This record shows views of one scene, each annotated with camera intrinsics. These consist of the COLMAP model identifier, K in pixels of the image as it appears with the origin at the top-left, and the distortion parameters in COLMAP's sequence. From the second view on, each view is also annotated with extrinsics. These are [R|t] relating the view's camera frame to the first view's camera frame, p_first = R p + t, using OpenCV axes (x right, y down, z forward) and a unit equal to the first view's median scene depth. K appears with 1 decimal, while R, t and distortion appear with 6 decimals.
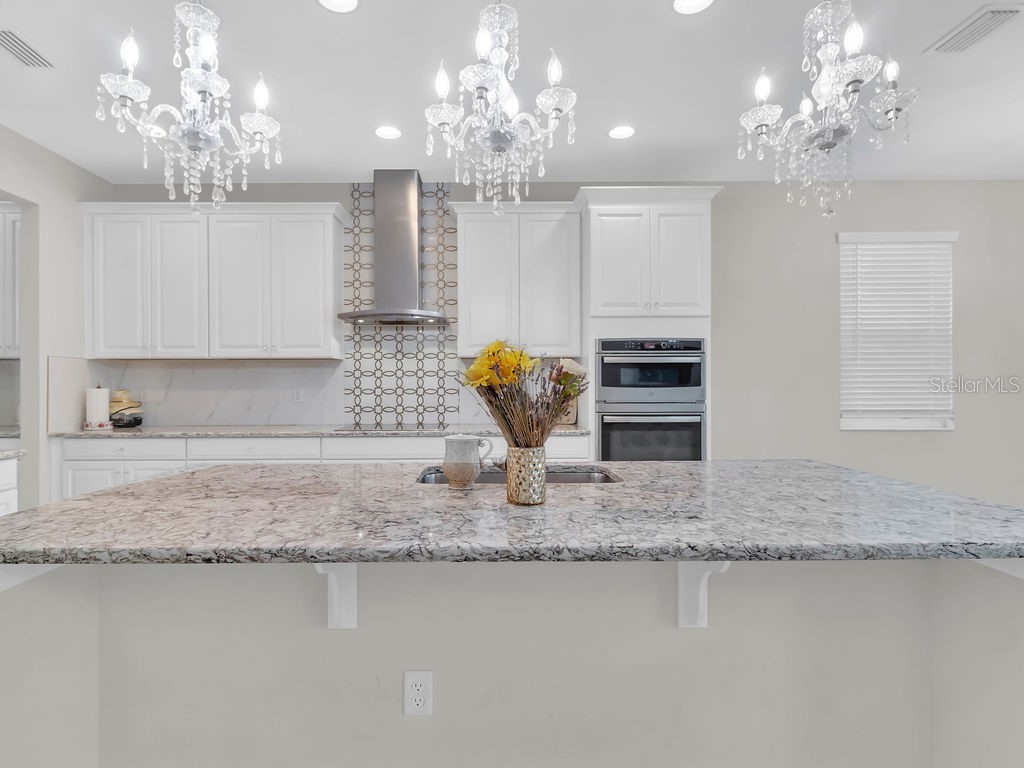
lens RADIAL K [[548.9, 0, 519.8], [0, 548.9, 386.2], [0, 0, 1]] dist [0.004912, -0.000604]
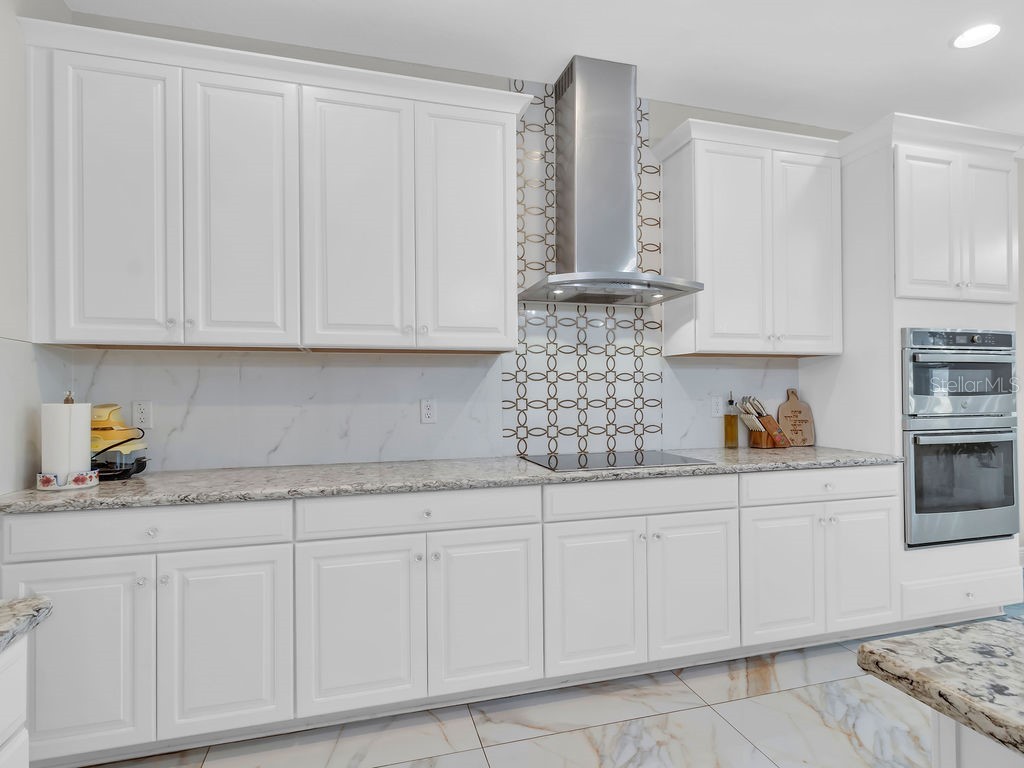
lens RADIAL K [[538.1, 0, 526.8], [0, 538.1, 390.8], [0, 0, 1]] dist [0.002945, -0.000394]
pose [[0.964155, -0.002446, 0.265327, -0.472134], [0.004954, 0.999949, -0.008781, -0.000533], [-0.265292, 0.009781, 0.964119, 0.407275]]
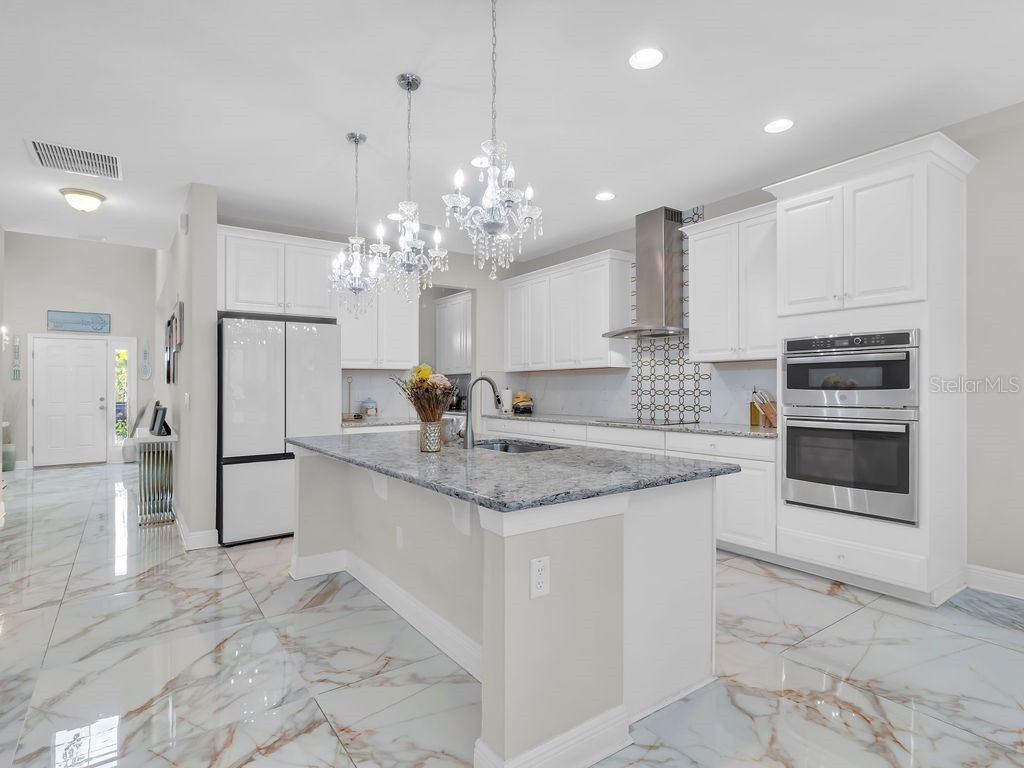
lens RADIAL K [[548.9, 0, 519.8], [0, 548.9, 386.2], [0, 0, 1]] dist [0.004912, -0.000604]
pose [[0.580179, -0.002602, -0.814485, 0.582126], [0.001289, 0.999997, -0.002276, -0.001910], [0.814488, 0.000271, 0.580180, 0.056523]]
